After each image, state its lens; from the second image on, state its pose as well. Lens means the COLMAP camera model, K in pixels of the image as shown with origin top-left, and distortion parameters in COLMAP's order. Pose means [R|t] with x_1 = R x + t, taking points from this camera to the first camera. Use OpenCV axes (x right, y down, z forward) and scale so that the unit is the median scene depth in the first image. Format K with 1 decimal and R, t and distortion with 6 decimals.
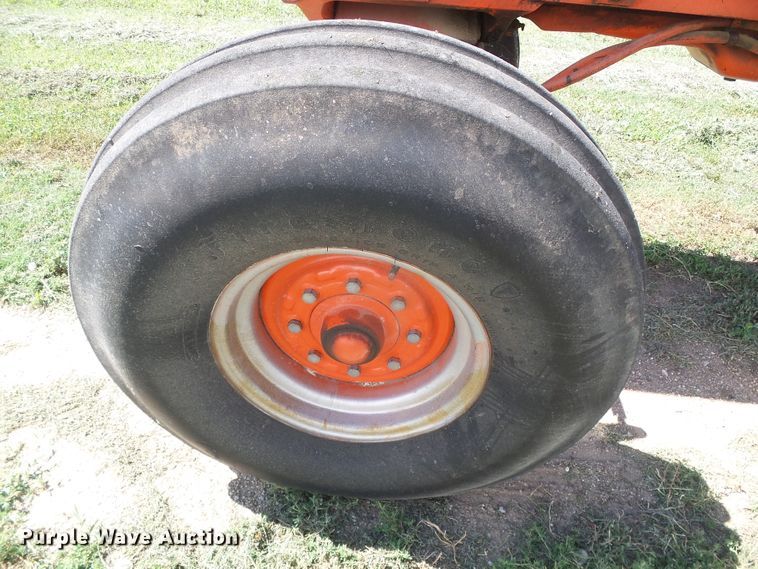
lens RADIAL K [[520.8, 0, 377.5], [0, 520.8, 281.5], [0, 0, 1]] dist [-0.012917, -0.004105]
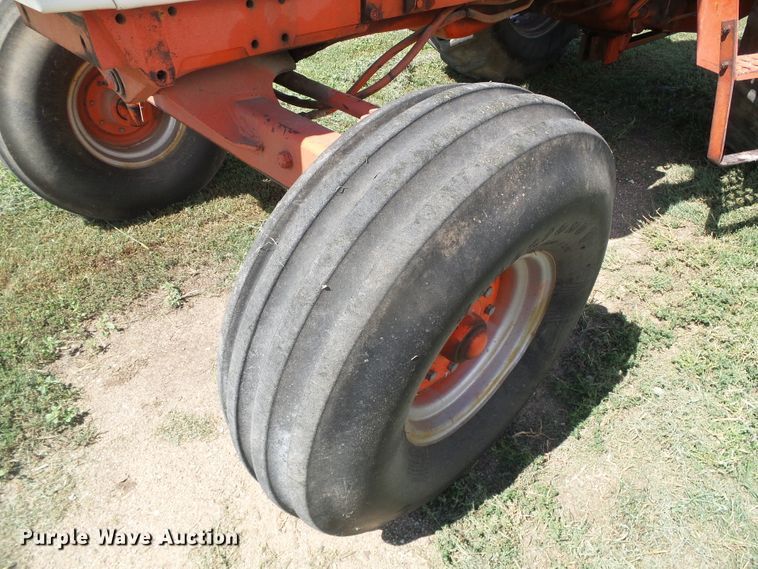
lens RADIAL K [[520.8, 0, 377.5], [0, 520.8, 281.5], [0, 0, 1]] dist [-0.012917, -0.004105]
pose [[0.656292, -0.500096, 0.564965, -1.142762], [0.469403, 0.856860, 0.213193, -0.508399], [-0.590713, 0.125280, 0.797097, 0.222543]]
